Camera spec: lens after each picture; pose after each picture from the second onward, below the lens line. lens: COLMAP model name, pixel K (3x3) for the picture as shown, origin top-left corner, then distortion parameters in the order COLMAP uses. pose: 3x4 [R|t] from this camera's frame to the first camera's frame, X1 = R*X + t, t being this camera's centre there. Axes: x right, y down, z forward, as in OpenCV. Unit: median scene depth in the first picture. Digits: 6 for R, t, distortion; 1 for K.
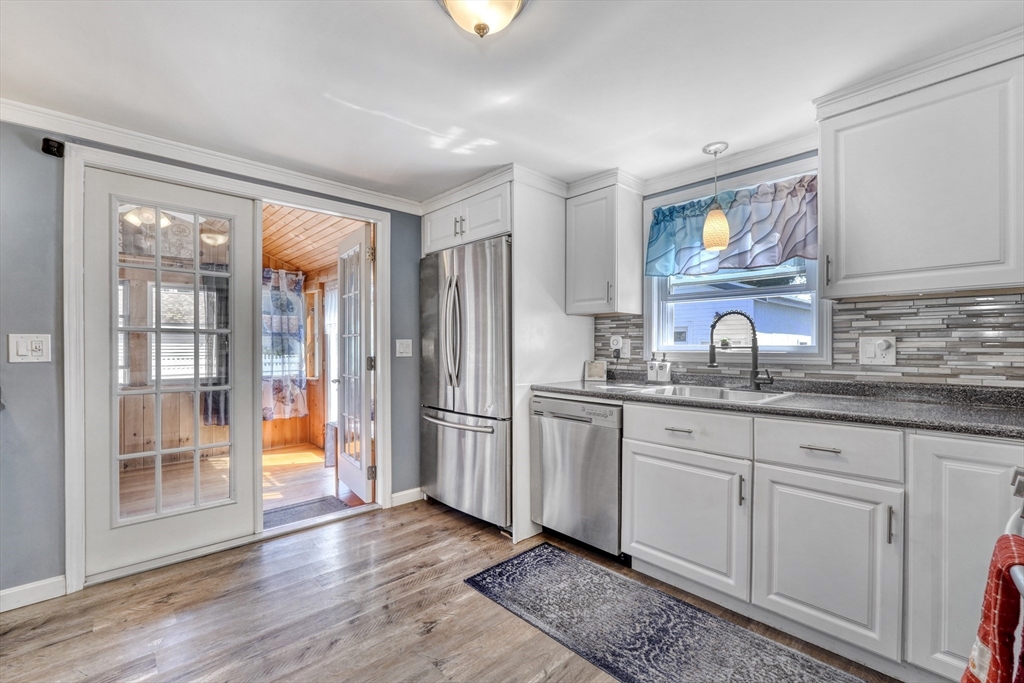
lens RADIAL K [[444.8, 0, 502.5], [0, 444.8, 343.8], [0, 0, 1]] dist [-0.025264, 0.006849]
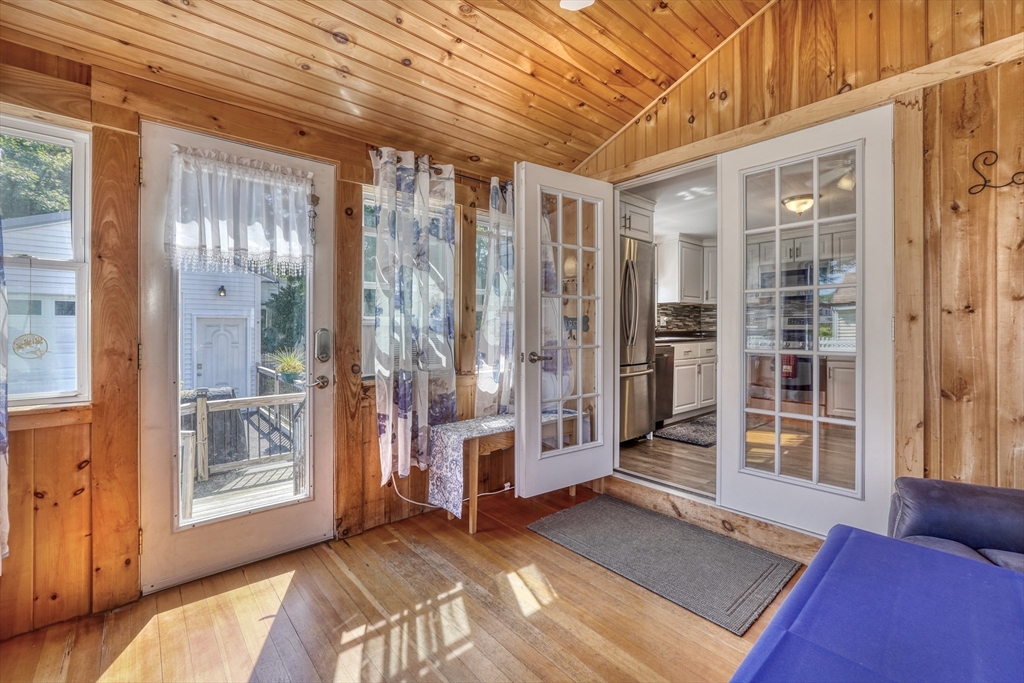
lens RADIAL K [[444.8, 0, 522.3], [0, 444.8, 324.8], [0, 0, 1]] dist [-0.025264, 0.006849]
pose [[0.002453, 0.006699, 0.999975, -1.766407], [-0.002880, 0.999973, -0.006692, 0.055015], [-0.999993, -0.002863, 0.002472, 1.644326]]
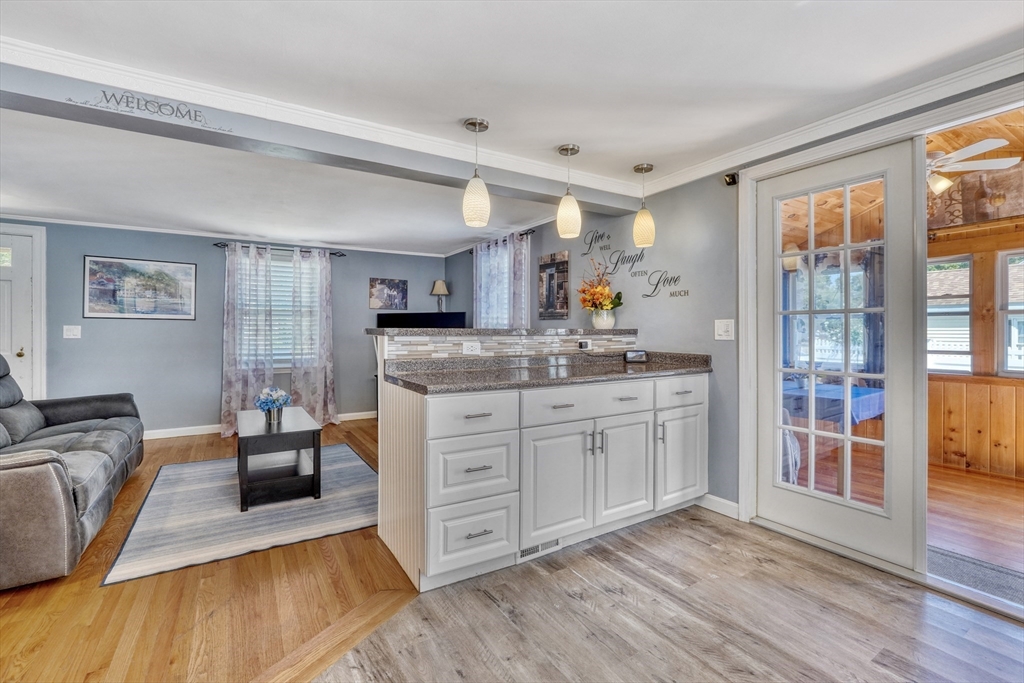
lens RADIAL K [[444.8, 0, 515.5], [0, 444.8, 333.8], [0, 0, 1]] dist [-0.025264, 0.006849]
pose [[-0.169084, 0.005689, -0.985585, 0.357411], [0.004590, 0.999977, 0.004984, 0.009883], [0.985591, -0.003681, -0.169106, 0.503157]]
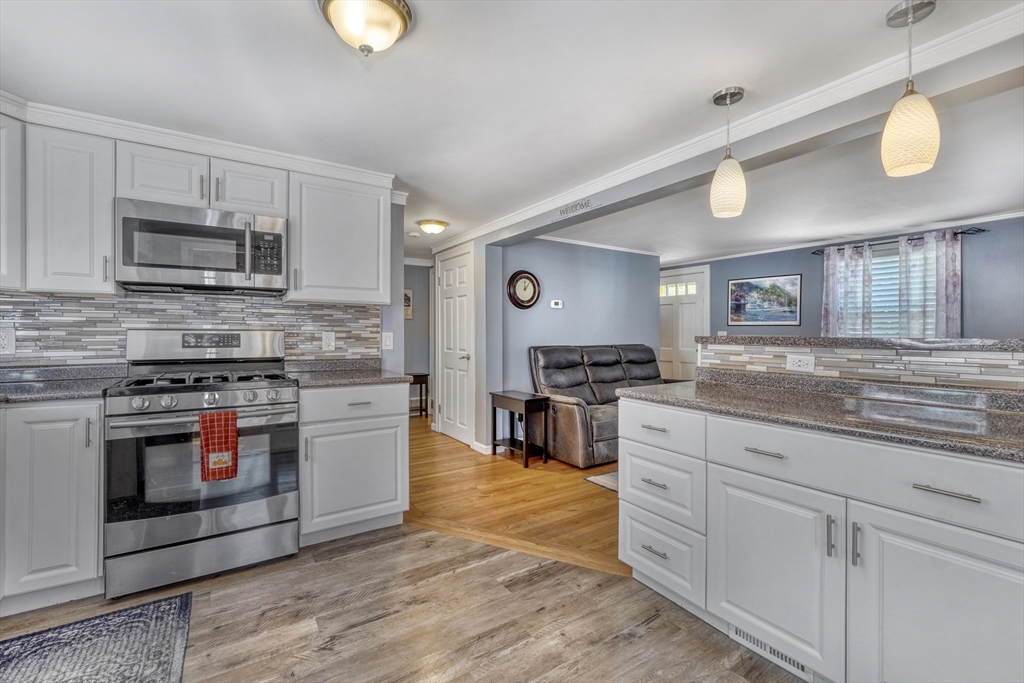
lens RADIAL K [[444.8, 0, 510.2], [0, 444.8, 332.4], [0, 0, 1]] dist [-0.025264, 0.006849]
pose [[-0.989016, -0.002545, 0.147785, -0.325721], [-0.003293, 0.999983, -0.004816, -0.001880], [-0.147771, -0.005250, -0.989008, 1.142424]]
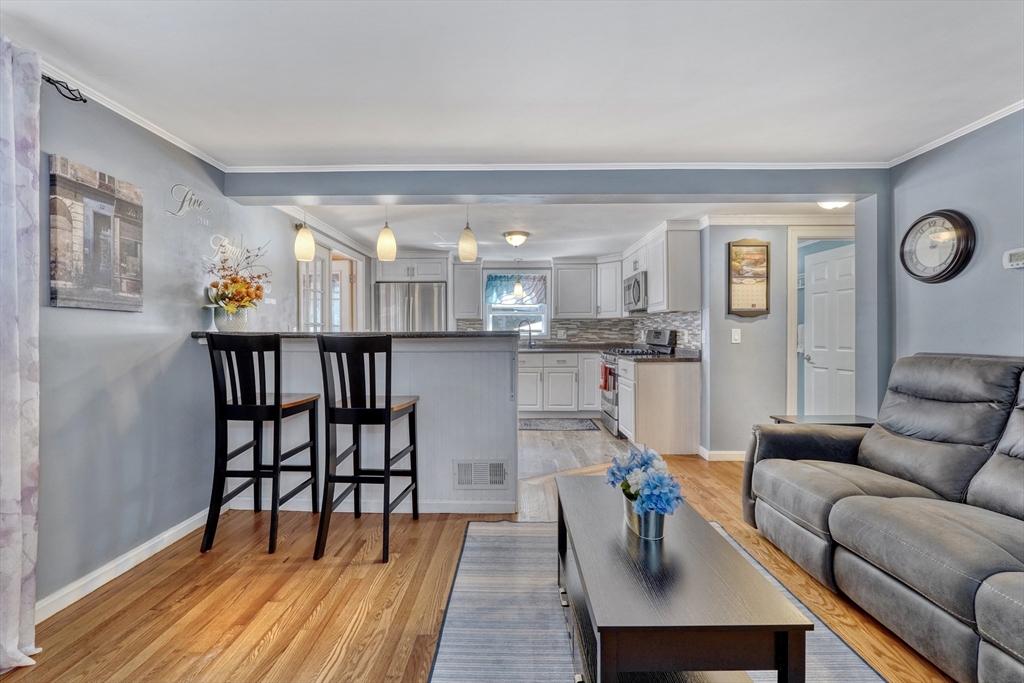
lens RADIAL K [[444.8, 0, 515.3], [0, 444.8, 337.2], [0, 0, 1]] dist [-0.025264, 0.006849]
pose [[0.675290, -0.006257, 0.737525, -1.574292], [-0.001533, 0.999950, 0.009886, 0.004207], [-0.737550, -0.007807, 0.675247, -0.847549]]
